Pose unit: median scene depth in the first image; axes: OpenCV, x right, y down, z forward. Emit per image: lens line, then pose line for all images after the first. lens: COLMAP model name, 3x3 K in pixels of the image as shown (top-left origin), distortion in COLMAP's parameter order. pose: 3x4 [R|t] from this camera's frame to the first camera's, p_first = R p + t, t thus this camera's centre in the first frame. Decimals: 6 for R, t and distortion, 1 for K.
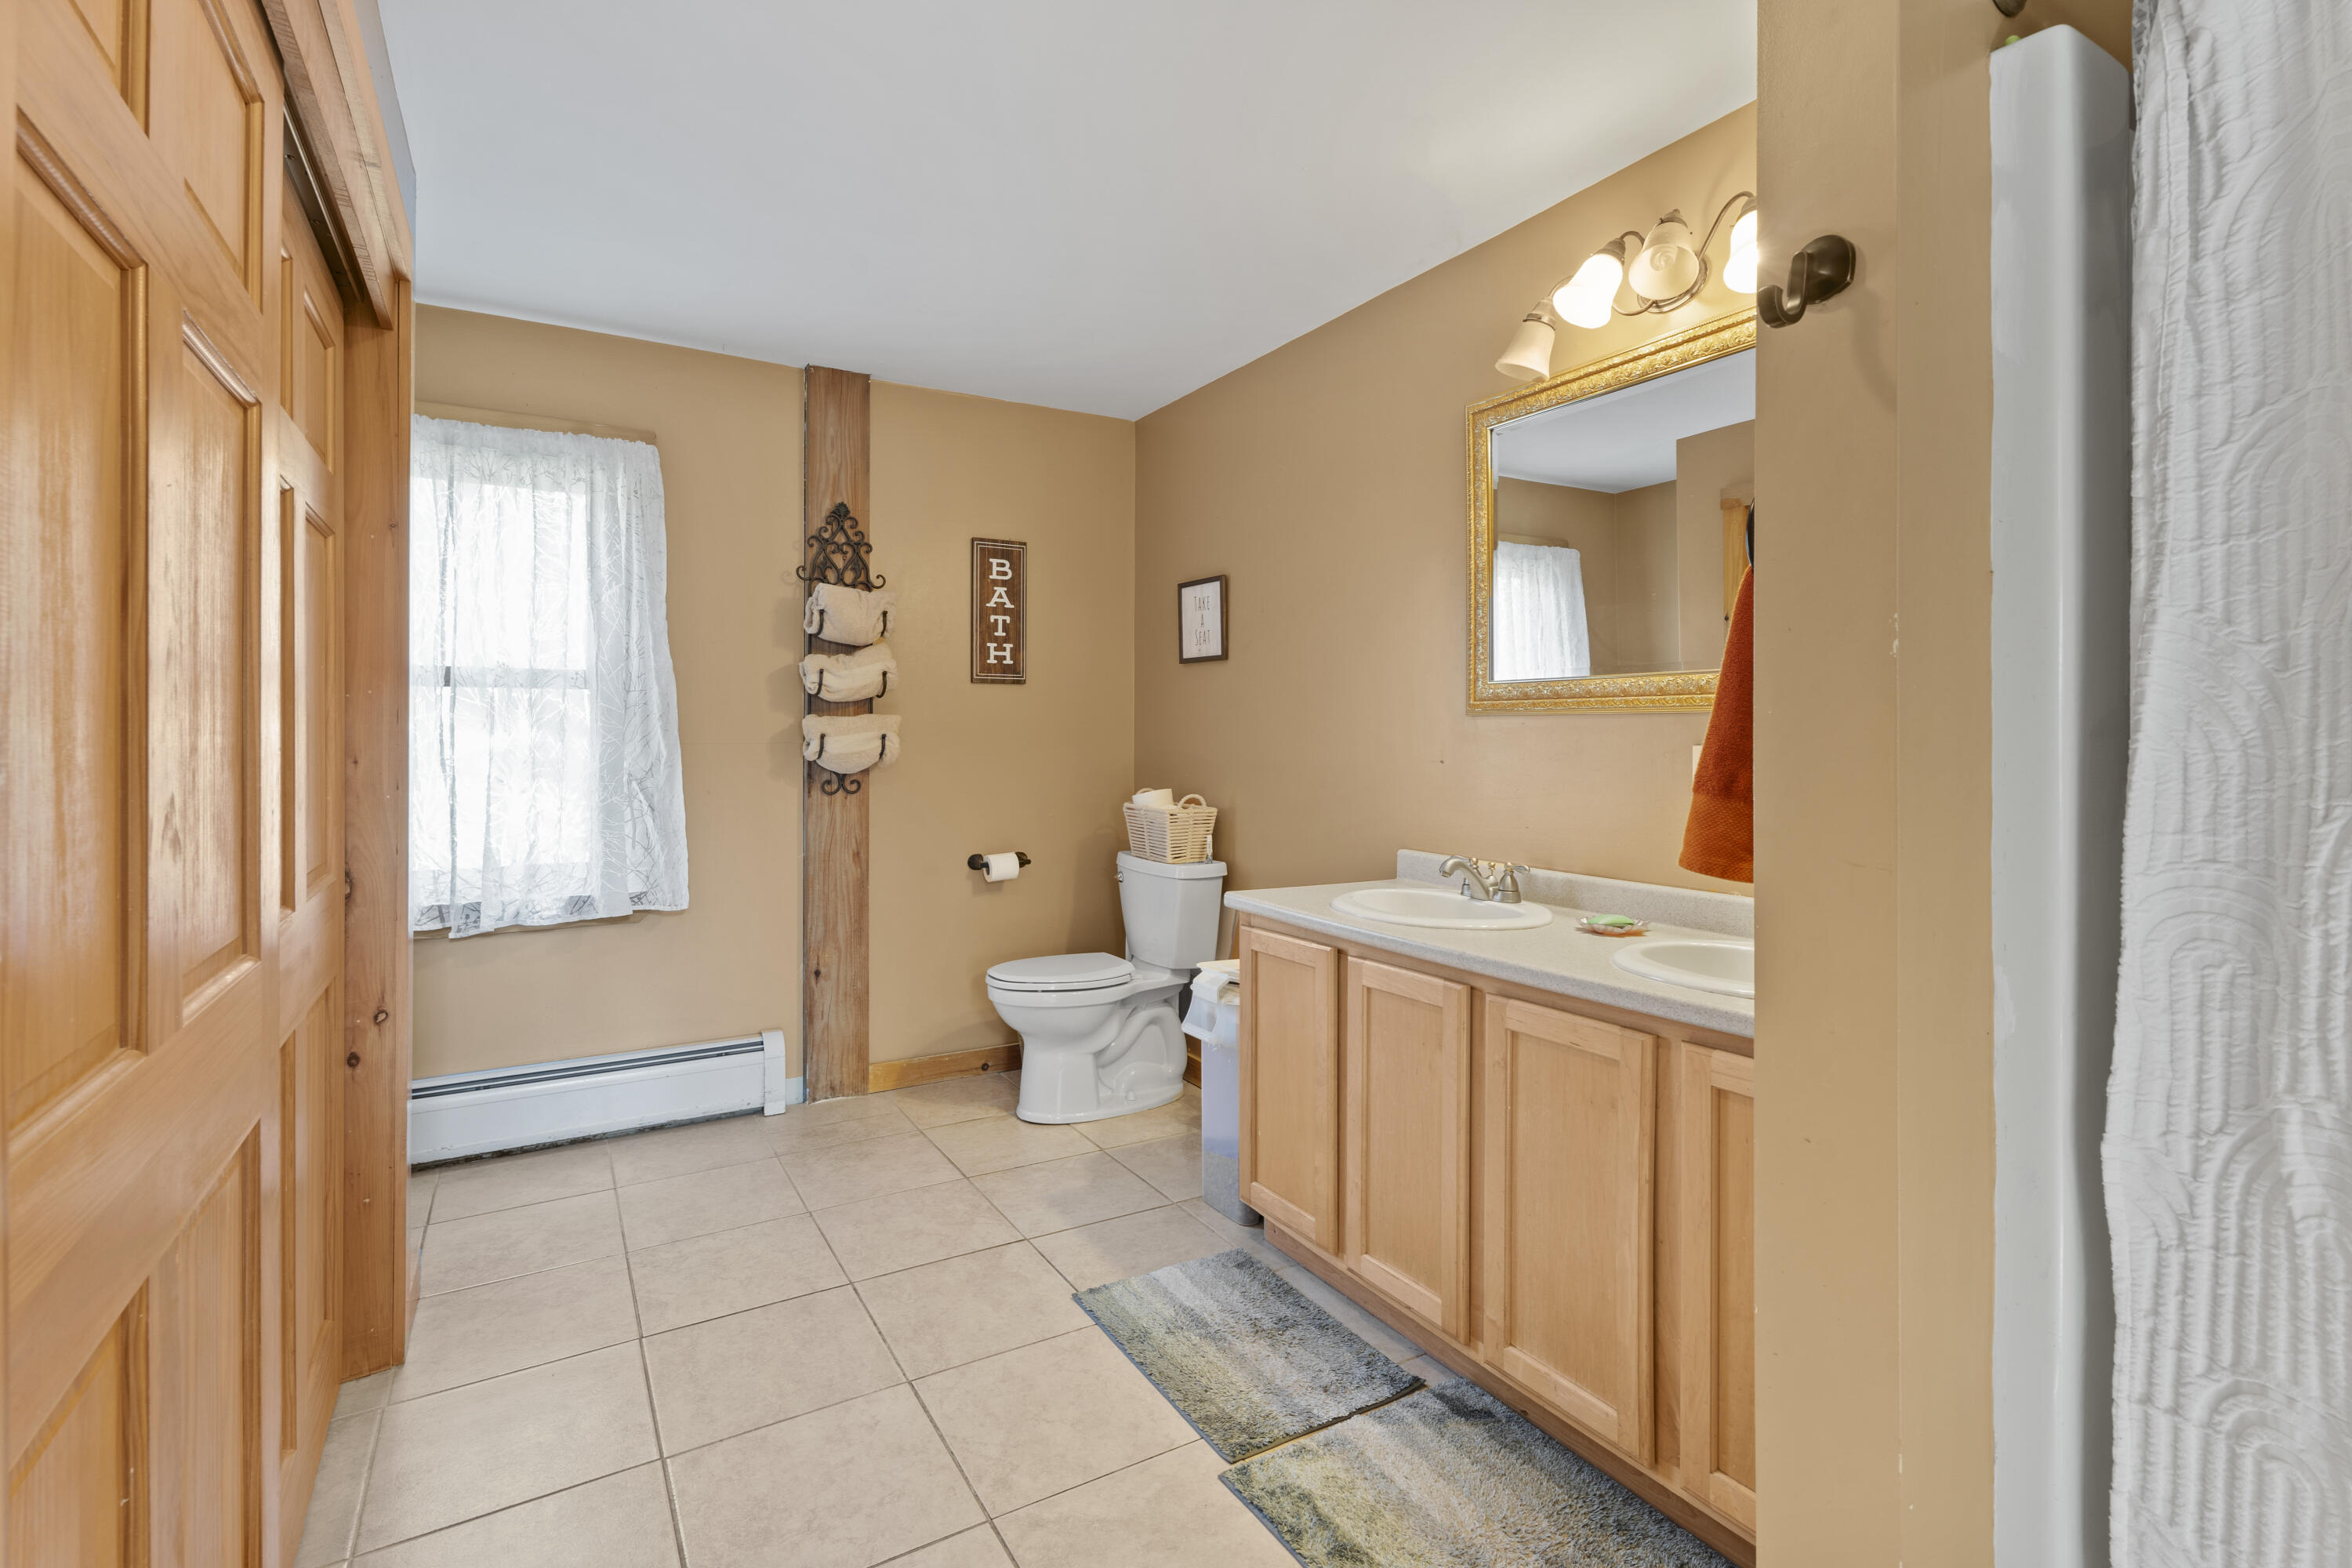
lens RADIAL K [[1088.9, 0, 1165.0], [0, 1088.9, 747.7], [0, 0, 1]] dist [0.018830, -0.000057]
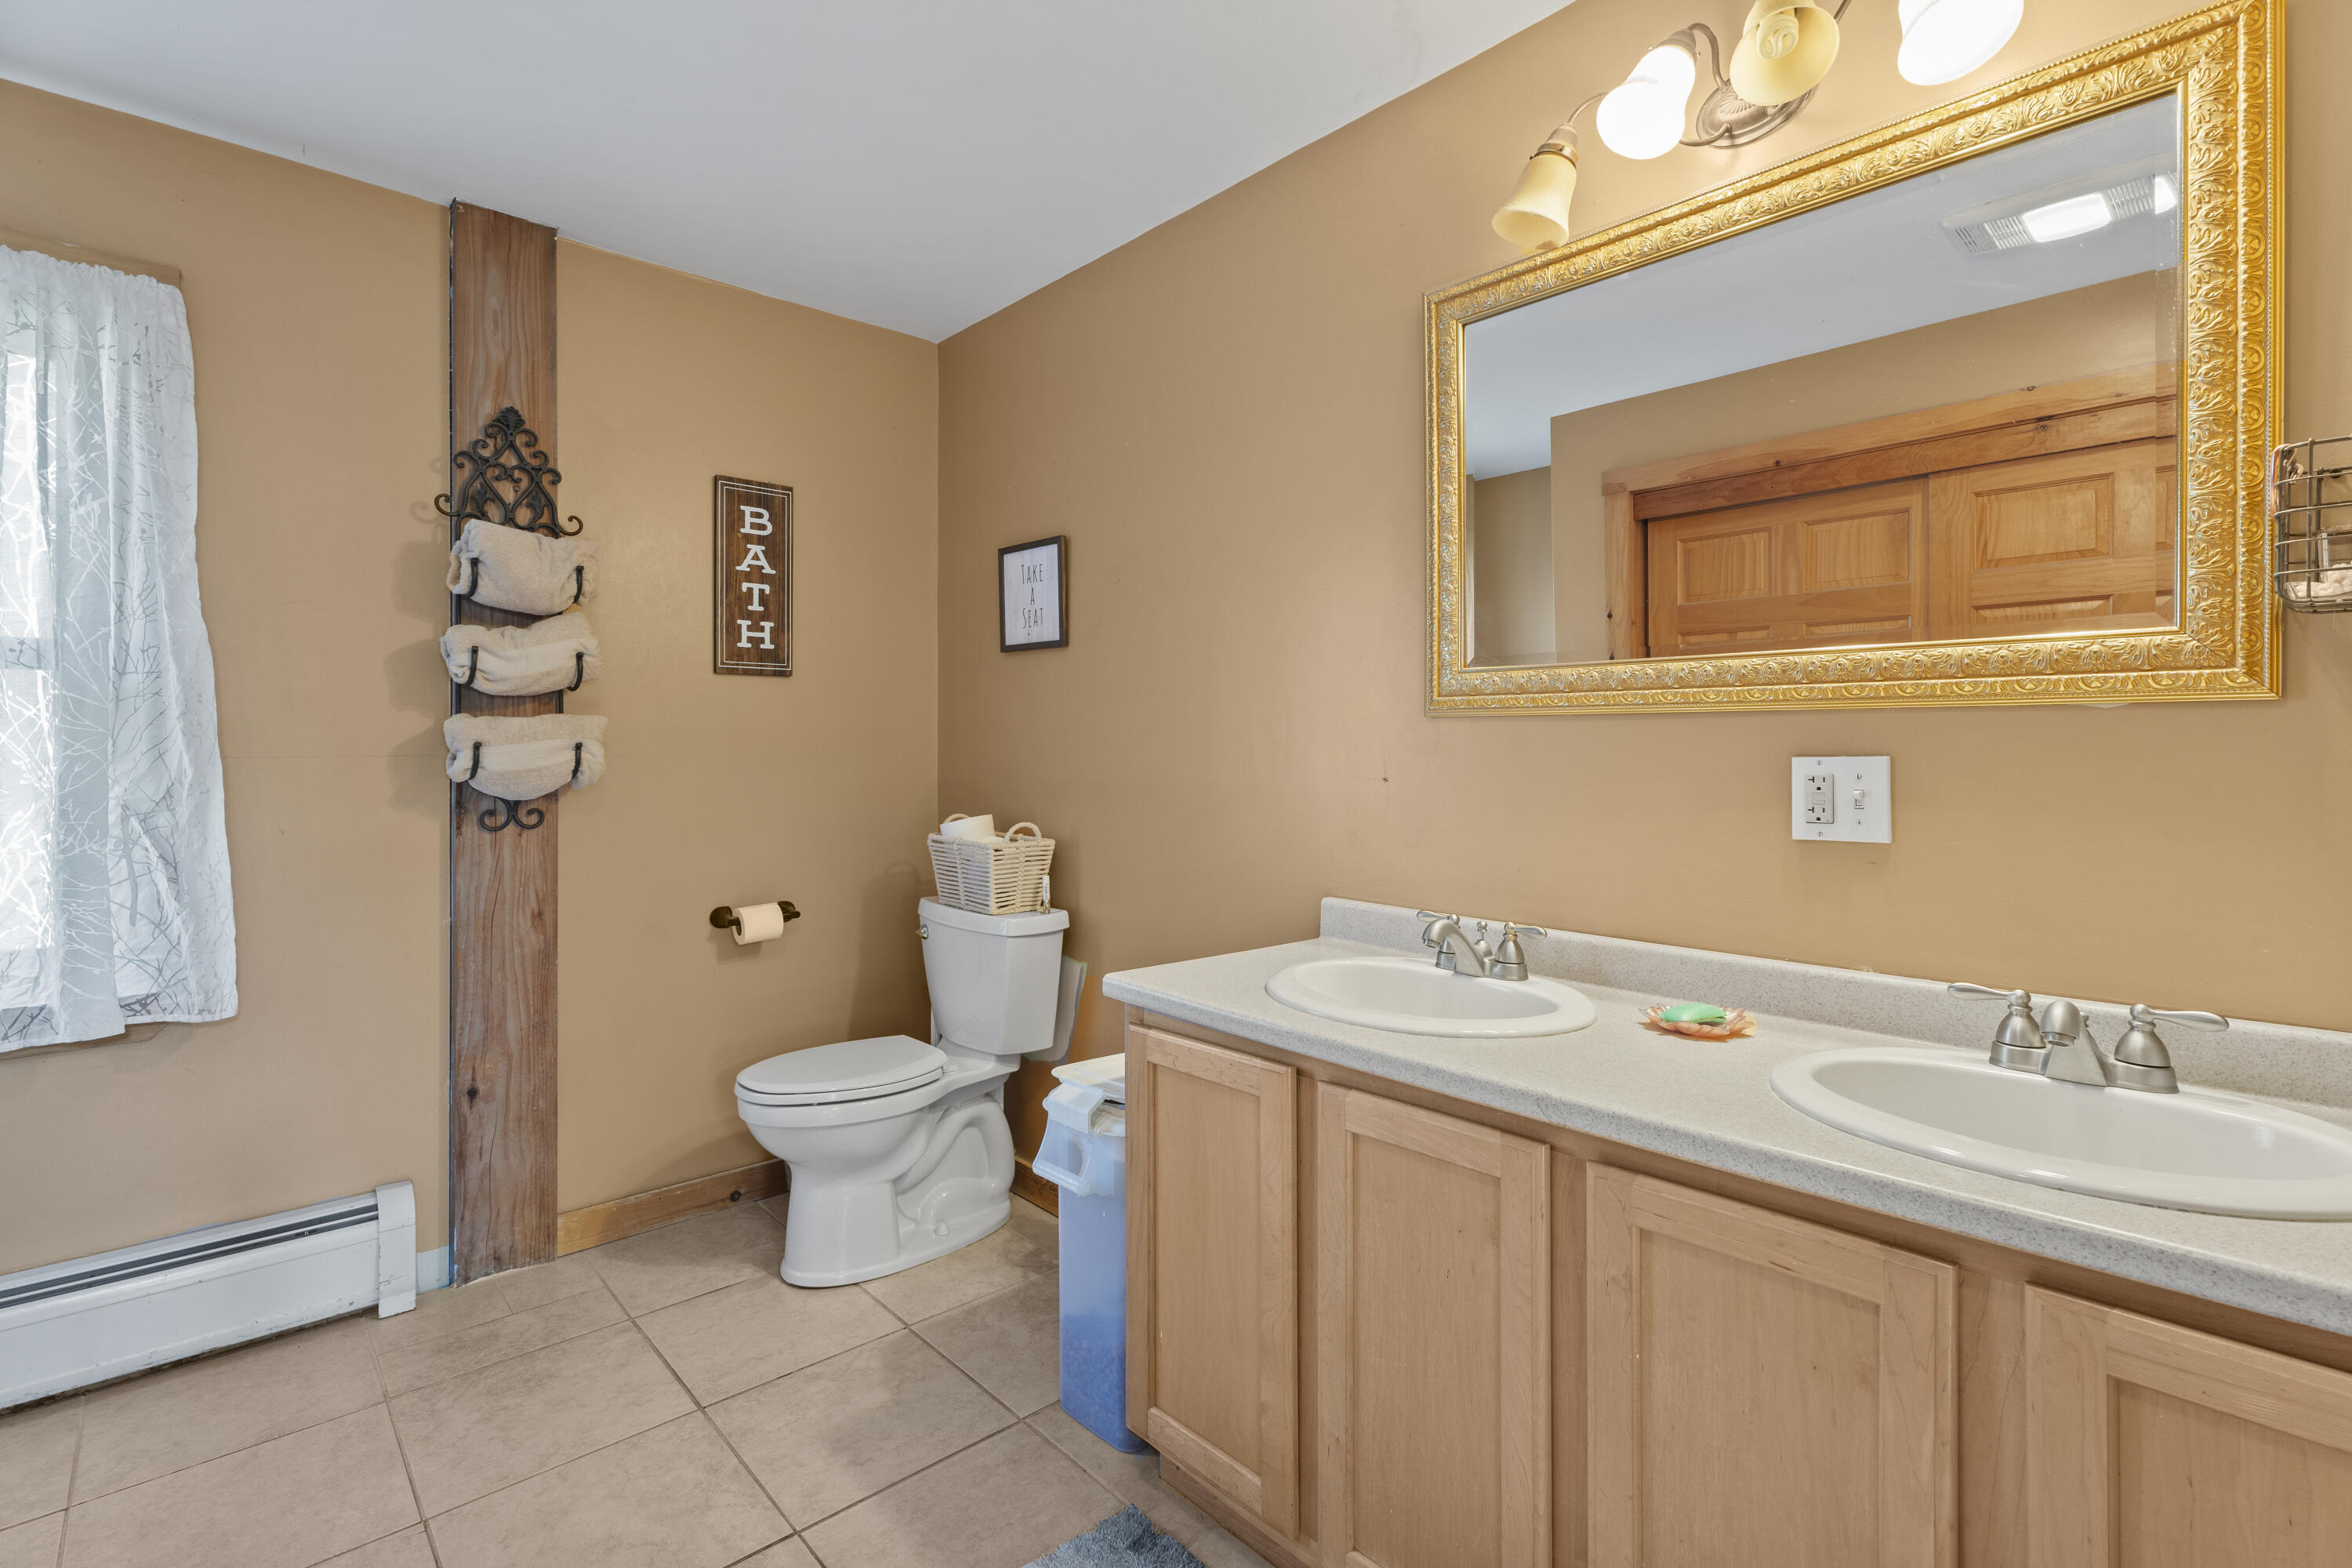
lens RADIAL K [[1076.3, 0, 1166.9], [0, 1076.3, 758.8], [0, 0, 1]] dist [0.009063, 0.000307]
pose [[0.978203, -0.002565, 0.207636, -0.033460], [0.002753, 0.999996, -0.000615, -0.000736], [-0.207633, 0.001173, 0.978206, 0.248133]]
